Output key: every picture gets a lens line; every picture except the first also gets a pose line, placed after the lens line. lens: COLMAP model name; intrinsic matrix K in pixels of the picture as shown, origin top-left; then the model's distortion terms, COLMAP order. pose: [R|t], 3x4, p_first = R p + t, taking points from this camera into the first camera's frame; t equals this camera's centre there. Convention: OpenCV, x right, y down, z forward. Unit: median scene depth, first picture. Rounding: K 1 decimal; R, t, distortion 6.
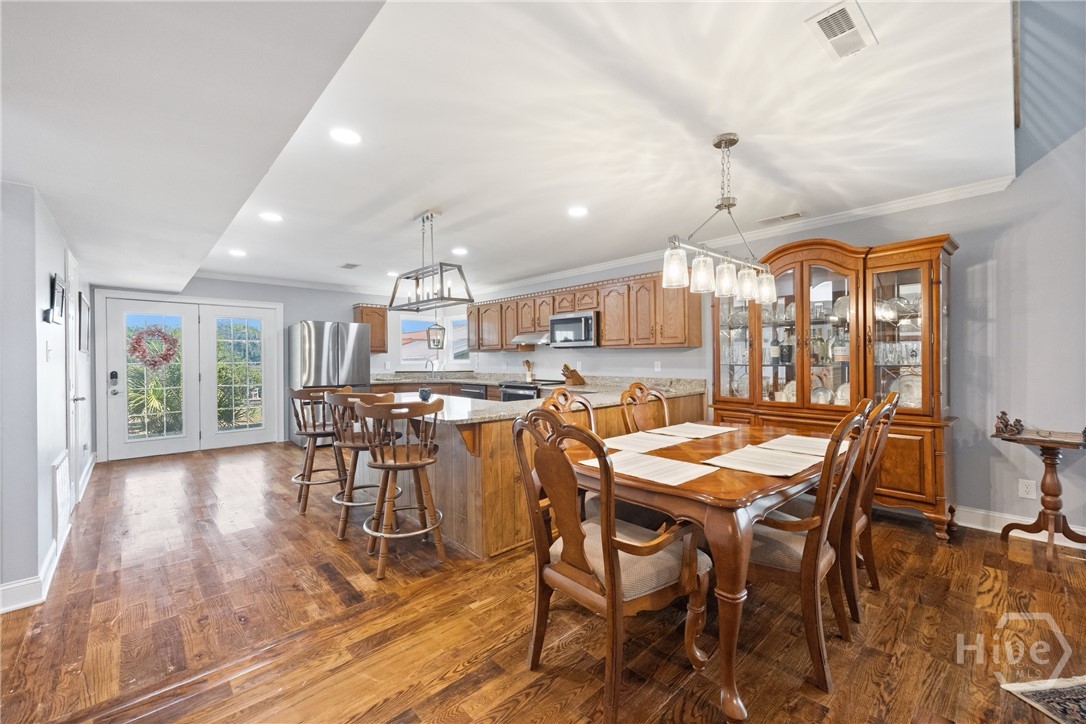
lens RADIAL K [[436.1, 0, 543.0], [0, 436.1, 362.0], [0, 0, 1]] dist [0.002561, 0.000005]
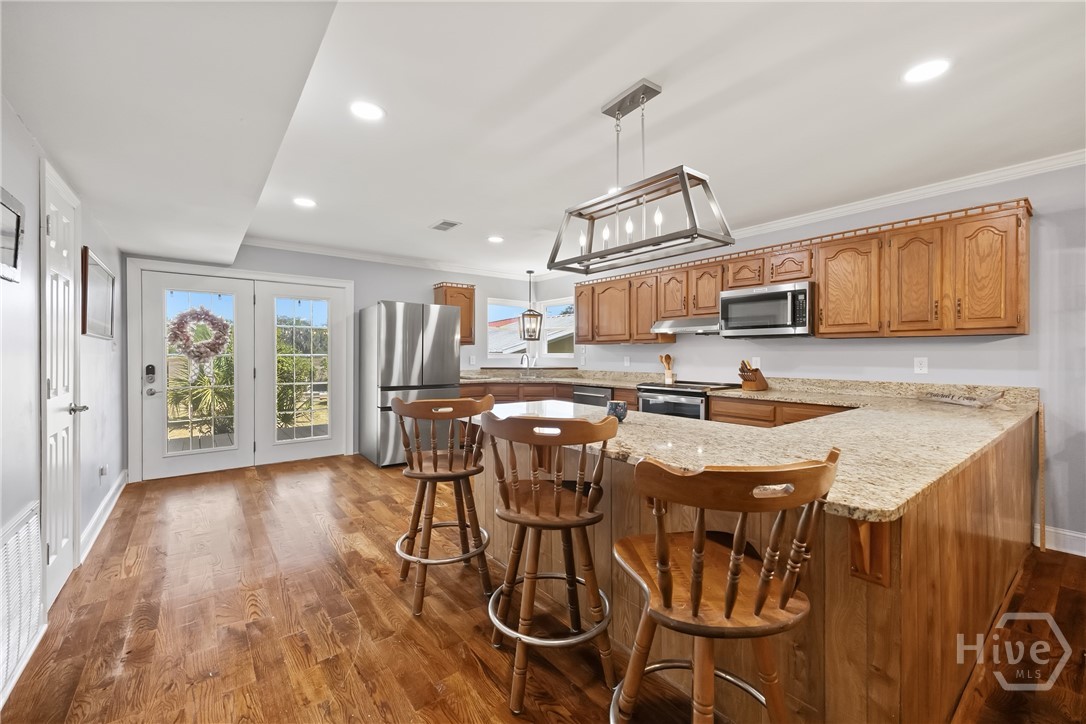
lens RADIAL K [[436.8, 0, 541.9], [0, 436.8, 358.2], [0, 0, 1]] dist [0.001399, 0.000152]
pose [[0.996166, 0.008304, -0.087084, -0.222209], [-0.008108, 0.999964, 0.002605, 0.001833], [0.087103, -0.001889, 0.996198, 0.287287]]
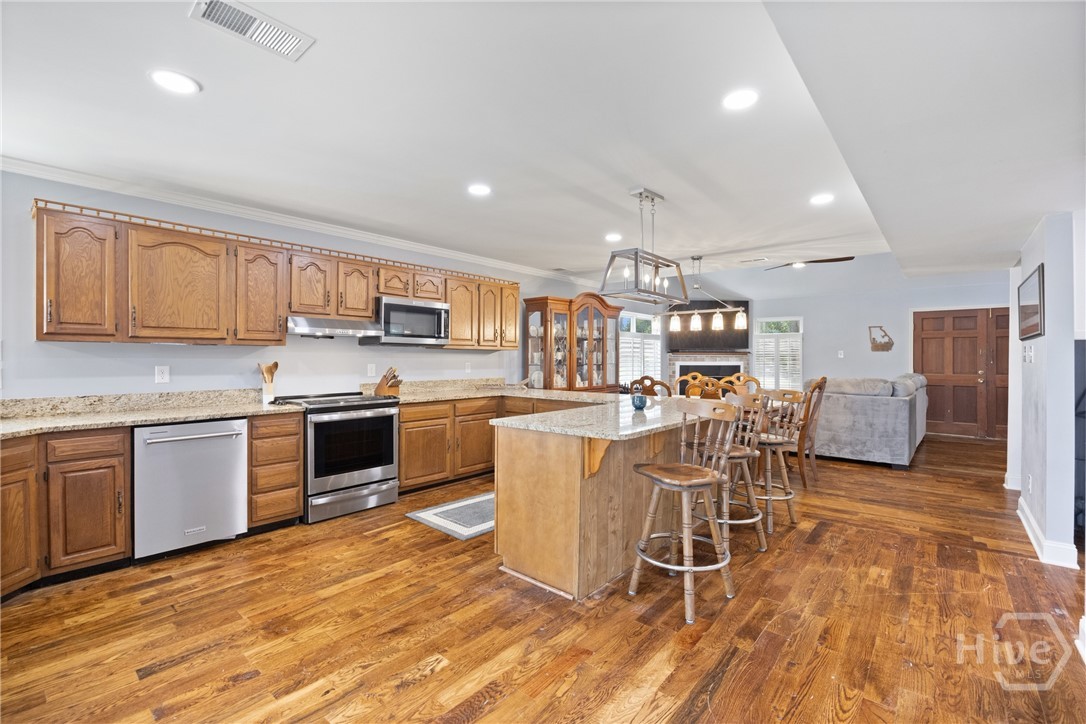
lens RADIAL K [[475.6, 0, 543.0], [0, 475.6, 362.0], [0, 0, 1]] dist [-0.040308, -0.000174]
pose [[-0.107348, 0.002977, 0.994217, -0.788168], [0.011028, 0.999938, -0.001804, 0.000130], [-0.994160, 0.010771, -0.107374, 0.880441]]
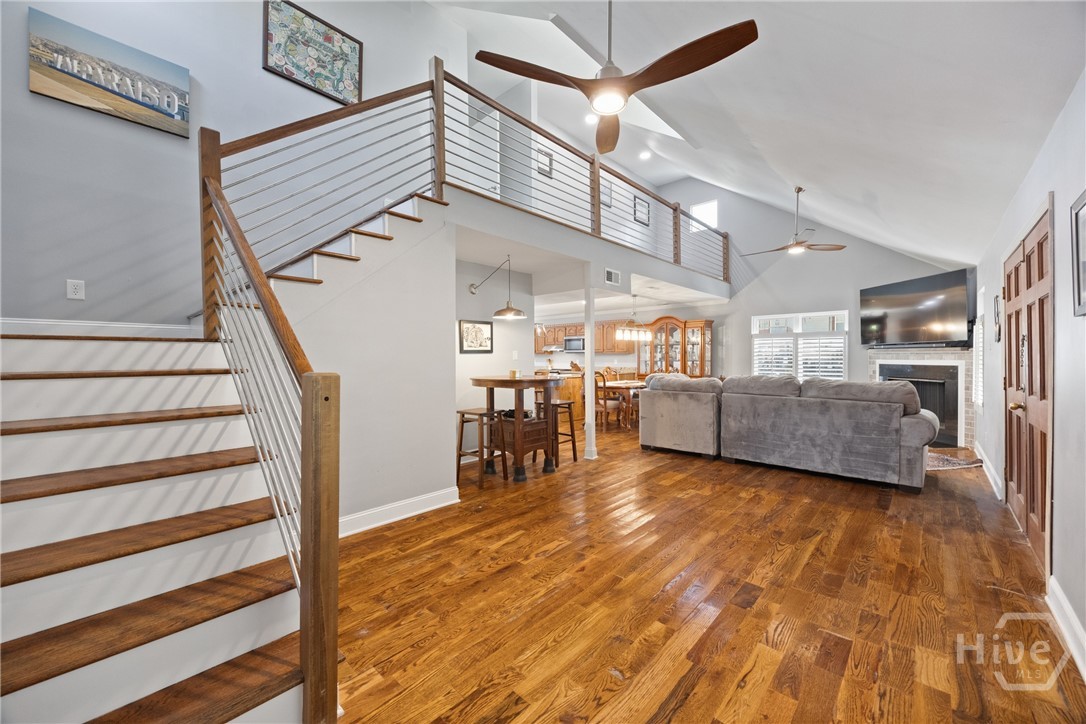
lens RADIAL K [[436.1, 0, 543.0], [0, 436.1, 362.0], [0, 0, 1]] dist [0.002561, 0.000005]
pose [[0.996537, 0.001440, 0.083134, -0.267062], [-0.001576, 0.999998, 0.001561, 0.007525], [-0.083132, -0.001686, 0.996537, -1.083637]]
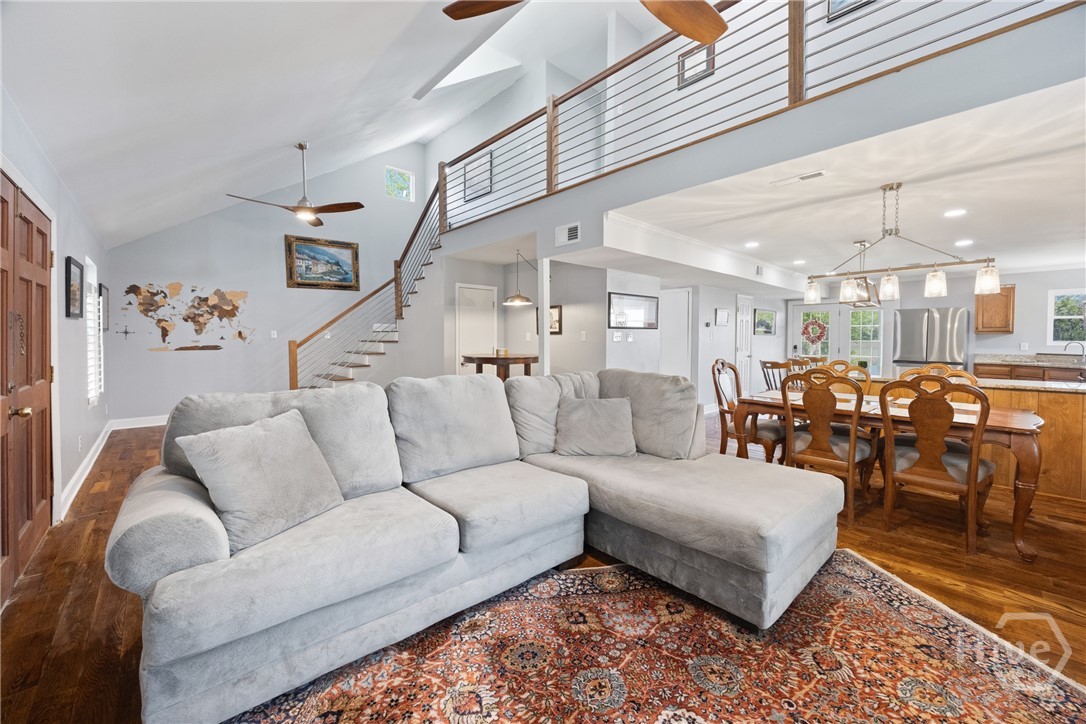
lens RADIAL K [[424.4, 0, 534.9], [0, 424.4, 349.8], [0, 0, 1]] dist [0.001322, 0.000050]
pose [[-0.029084, 0.037151, -0.998886, 0.826140], [-0.010753, 0.999240, 0.037478, -0.013036], [0.999519, 0.011831, -0.028662, -0.038954]]
